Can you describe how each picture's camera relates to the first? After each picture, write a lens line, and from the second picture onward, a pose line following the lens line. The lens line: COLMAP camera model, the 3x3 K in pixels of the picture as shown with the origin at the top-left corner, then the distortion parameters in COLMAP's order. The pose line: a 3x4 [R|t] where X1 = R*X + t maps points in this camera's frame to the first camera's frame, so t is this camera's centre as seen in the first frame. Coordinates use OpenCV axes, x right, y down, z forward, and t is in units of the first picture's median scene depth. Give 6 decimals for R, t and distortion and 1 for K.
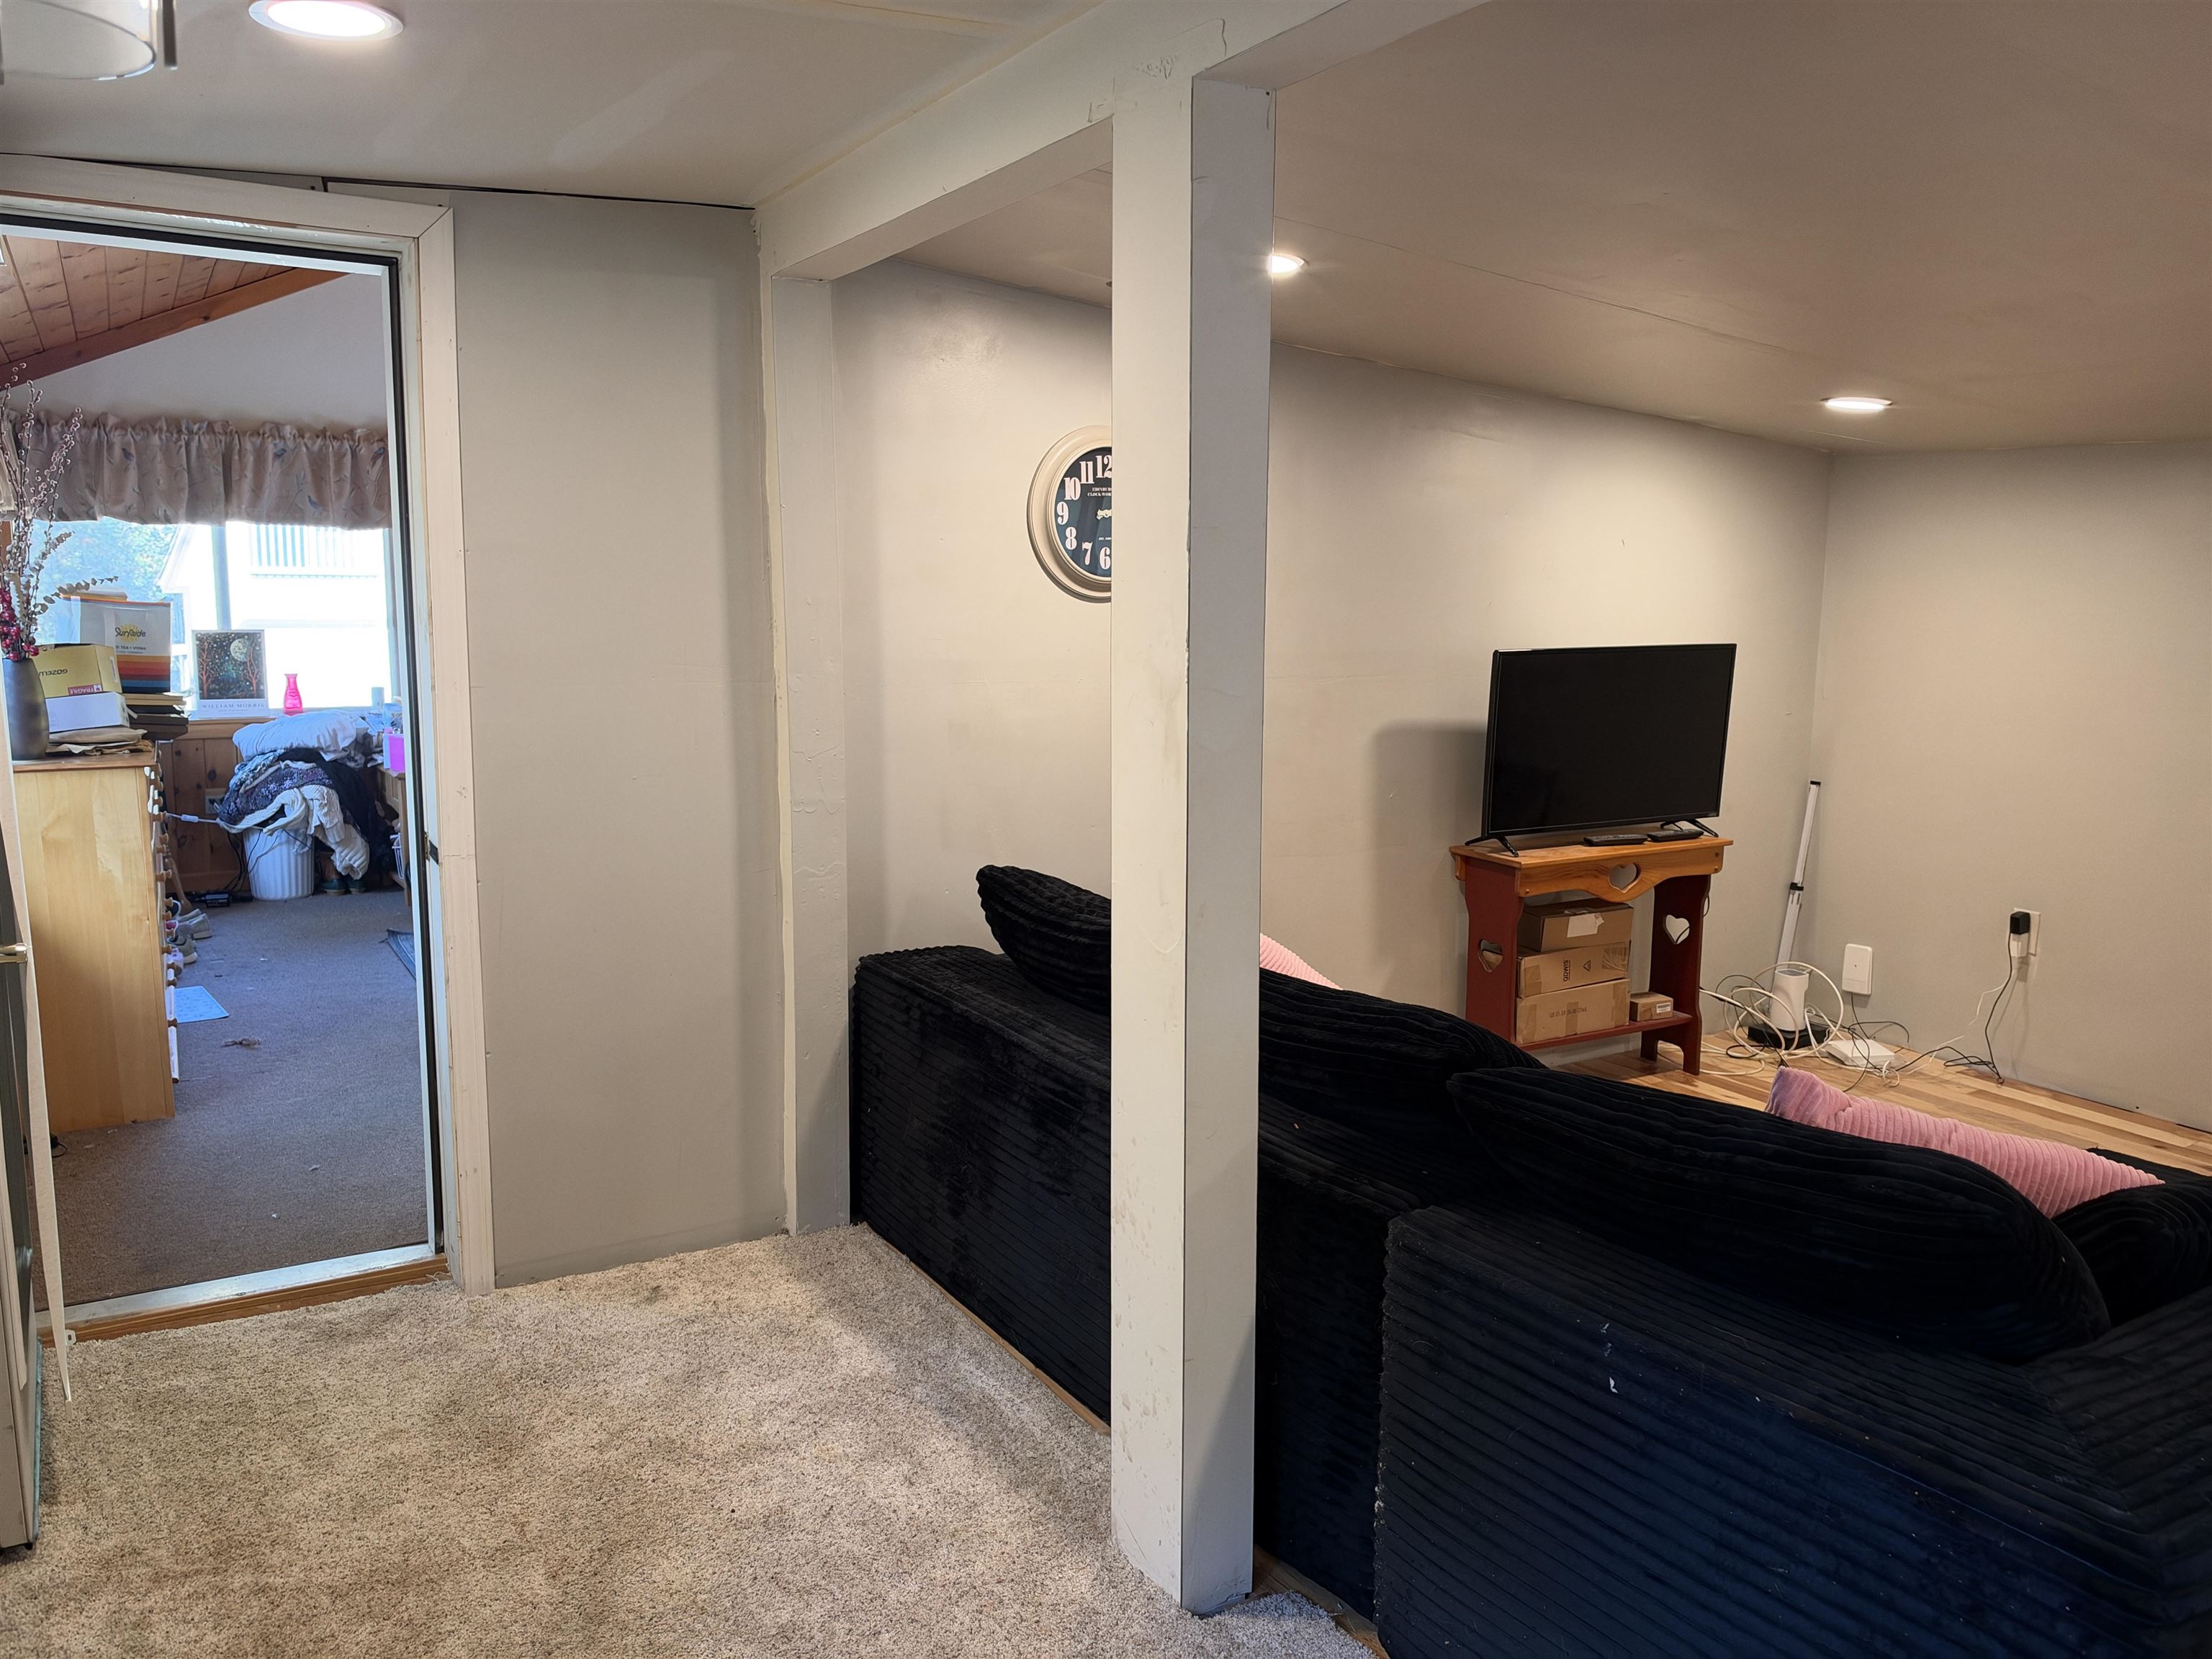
lens RADIAL K [[1676.2, 0, 1106.0], [0, 1676.2, 829.5], [0, 0, 1]] dist [0.009595, 0.001227]
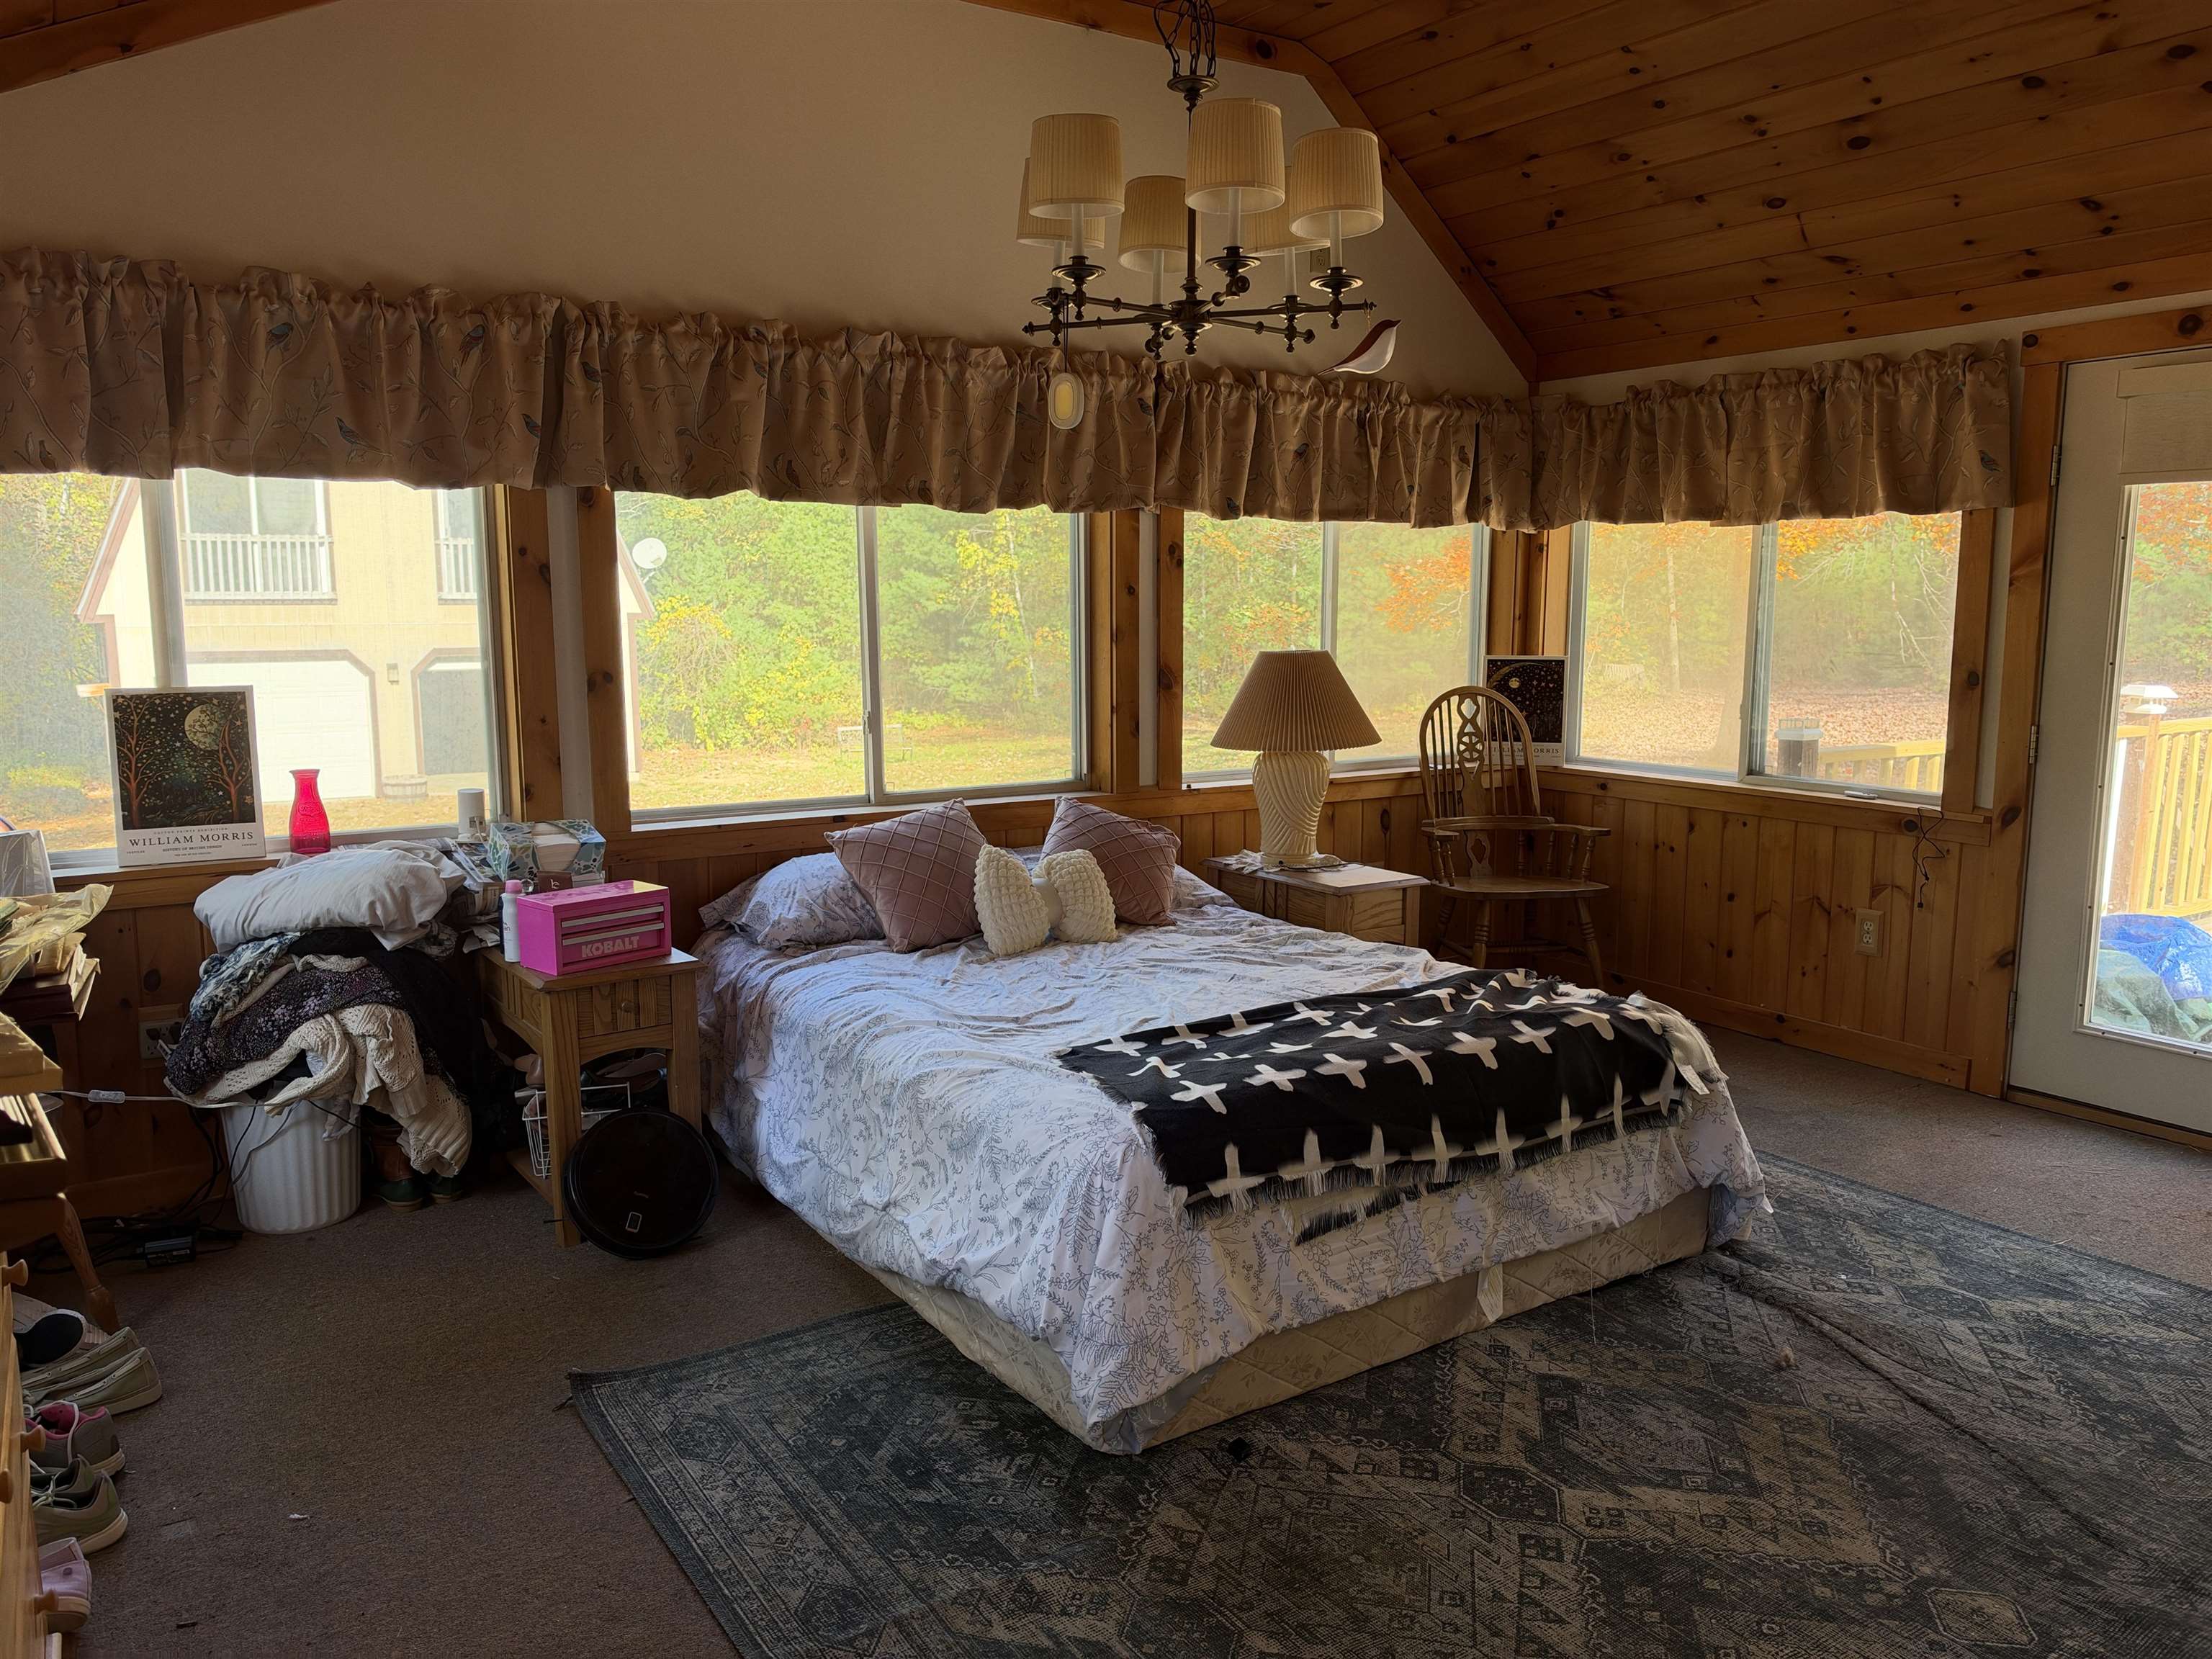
lens RADIAL K [[1676.2, 0, 1106.0], [0, 1676.2, 829.5], [0, 0, 1]] dist [0.009595, 0.001227]
pose [[0.999312, -0.021947, 0.029910, -0.267043], [0.022182, 0.999725, -0.007562, -0.068392], [-0.029735, 0.008220, 0.999524, 0.500026]]
